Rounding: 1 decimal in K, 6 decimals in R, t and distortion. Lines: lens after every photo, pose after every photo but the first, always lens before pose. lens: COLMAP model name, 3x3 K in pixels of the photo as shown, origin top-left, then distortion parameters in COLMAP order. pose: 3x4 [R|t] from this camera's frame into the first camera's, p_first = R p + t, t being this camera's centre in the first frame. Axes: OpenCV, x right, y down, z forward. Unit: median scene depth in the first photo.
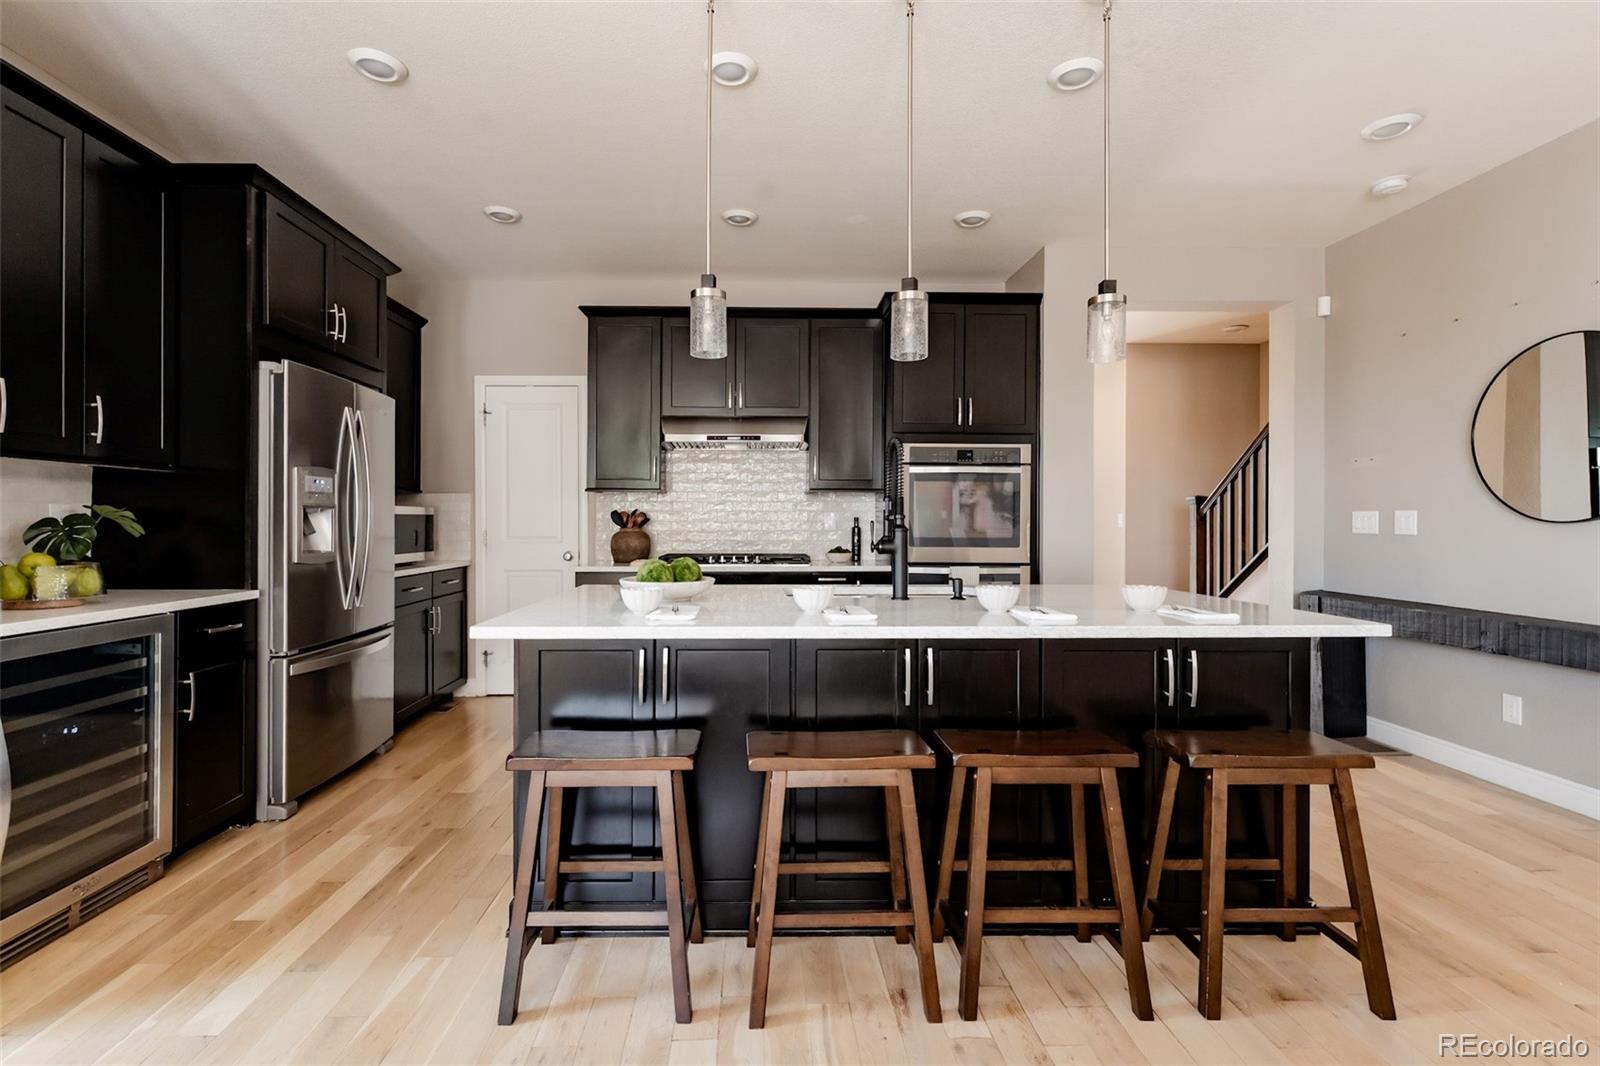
lens RADIAL K [[727.7, 0, 771.2], [0, 727.7, 521.1], [0, 0, 1]] dist [-0.000207, 0.000246]
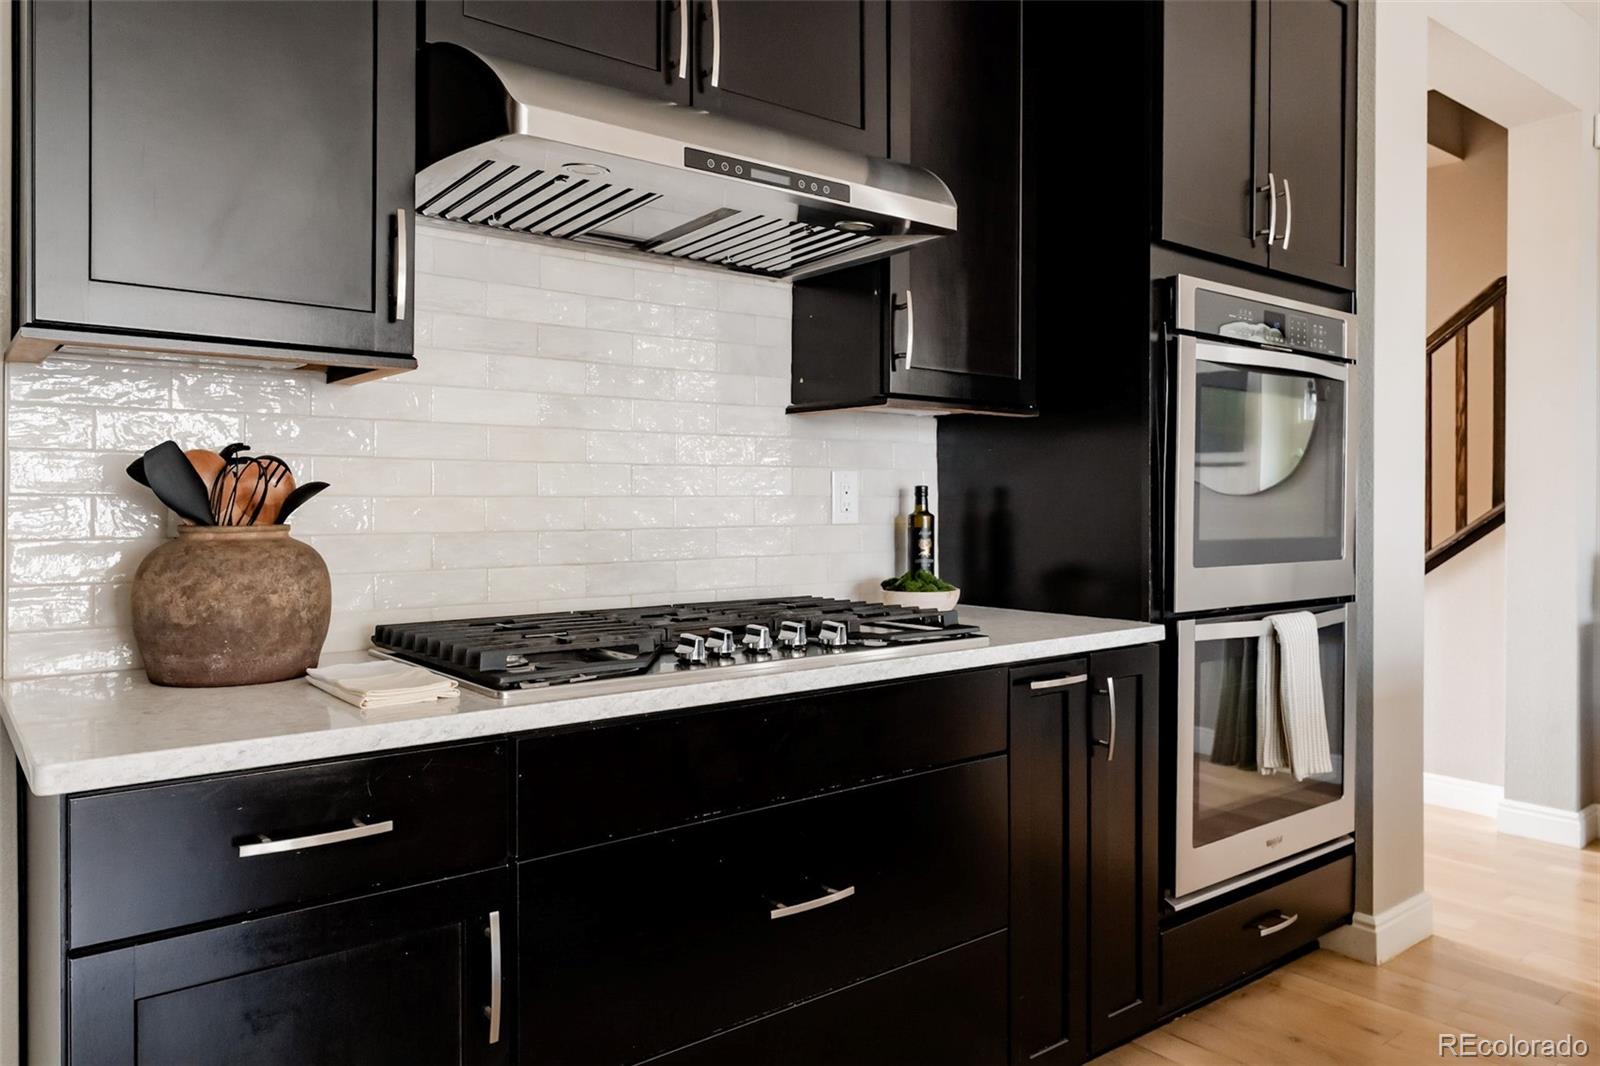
lens RADIAL K [[1059.5, 0, 790.3], [0, 1059.5, 522.2], [0, 0, 1]] dist [0.008507, -0.002504]
pose [[0.794600, -0.011249, 0.607029, -0.283185], [0.002510, 0.999881, 0.015243, 0.004624], [-0.607128, -0.010588, 0.794534, 0.705053]]
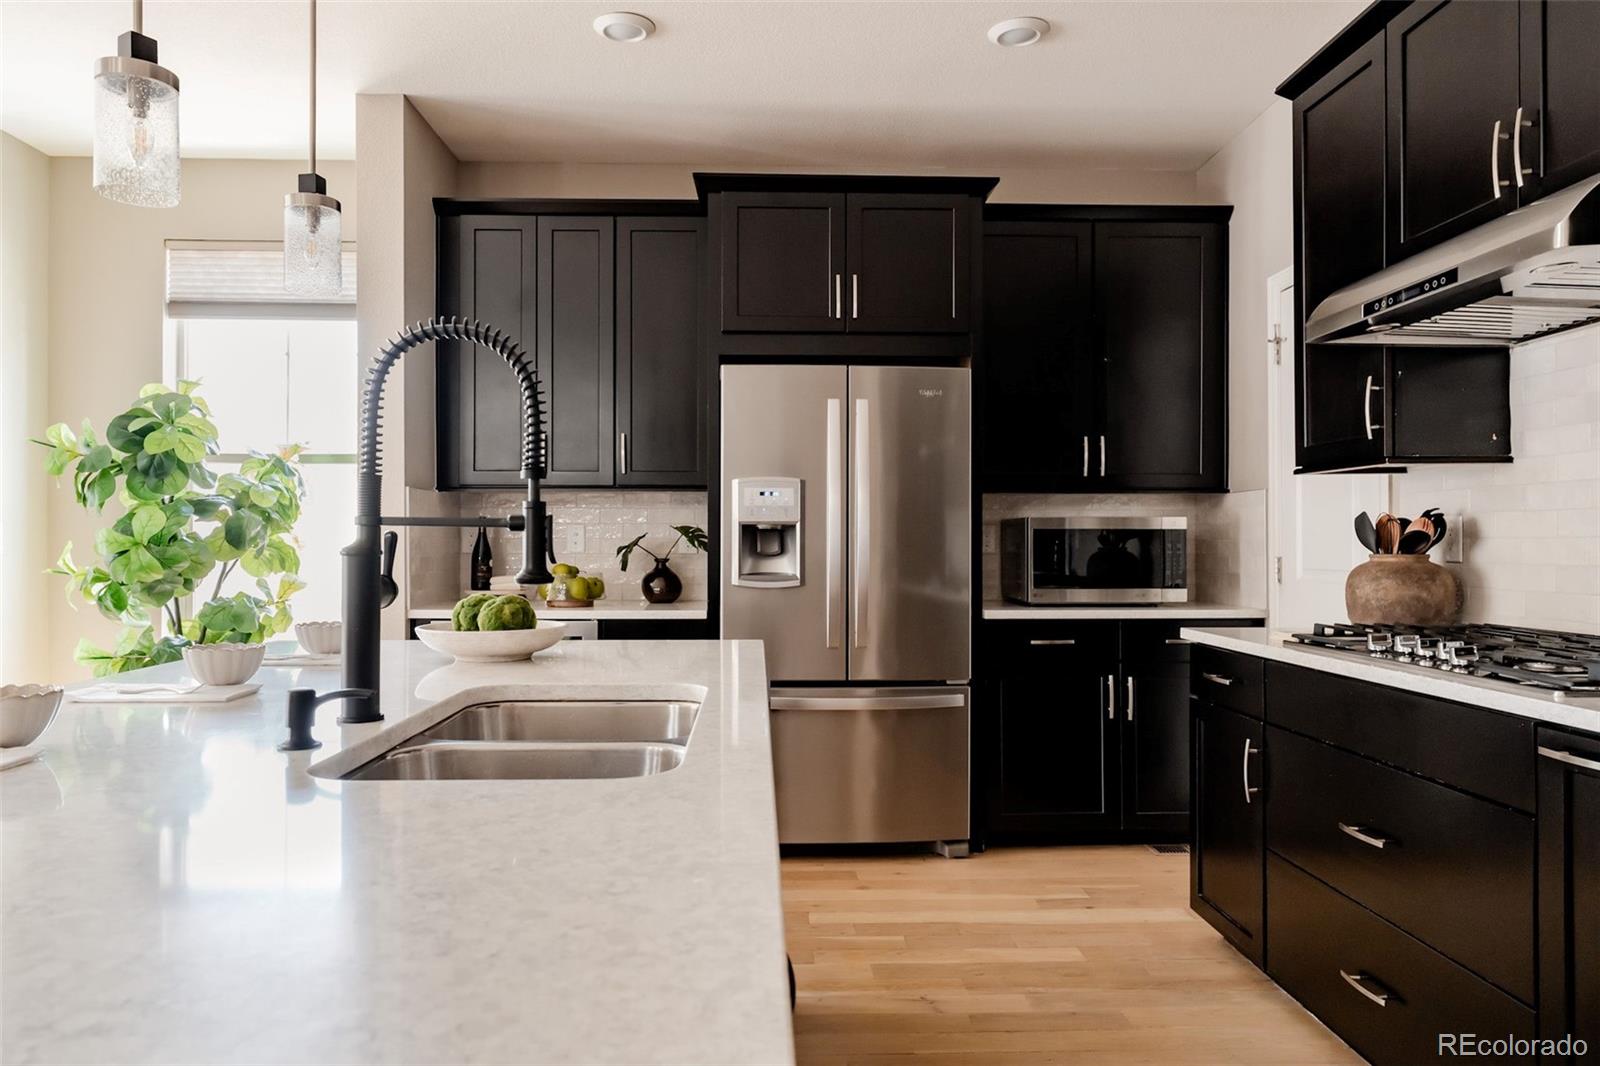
lens RADIAL K [[1059.5, 0, 796.4], [0, 1059.5, 531.1], [0, 0, 1]] dist [0.008507, -0.002504]
pose [[0.014462, -0.014036, -0.999797, 0.450584], [-0.000596, 0.999901, -0.014046, 0.005468], [0.999895, 0.000799, 0.014452, 0.717937]]
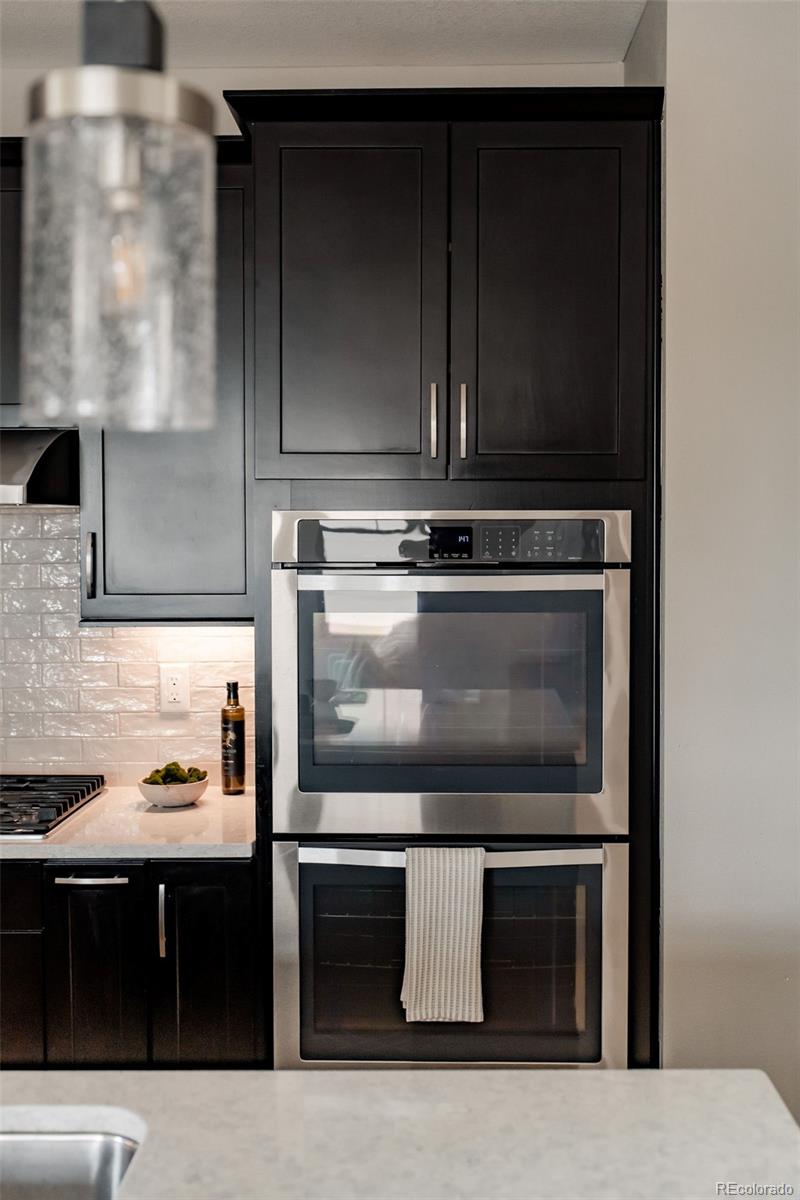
lens RADIAL K [[1334.6, 0, 431.0], [0, 1334.6, 586.9], [0, 0, 1]] dist [0.003155, 0.000000]
pose [[0.999553, -0.006194, -0.029263, 0.275386], [0.007359, 0.999178, 0.039876, -0.094276], [0.028992, -0.040073, 0.998776, 0.330791]]
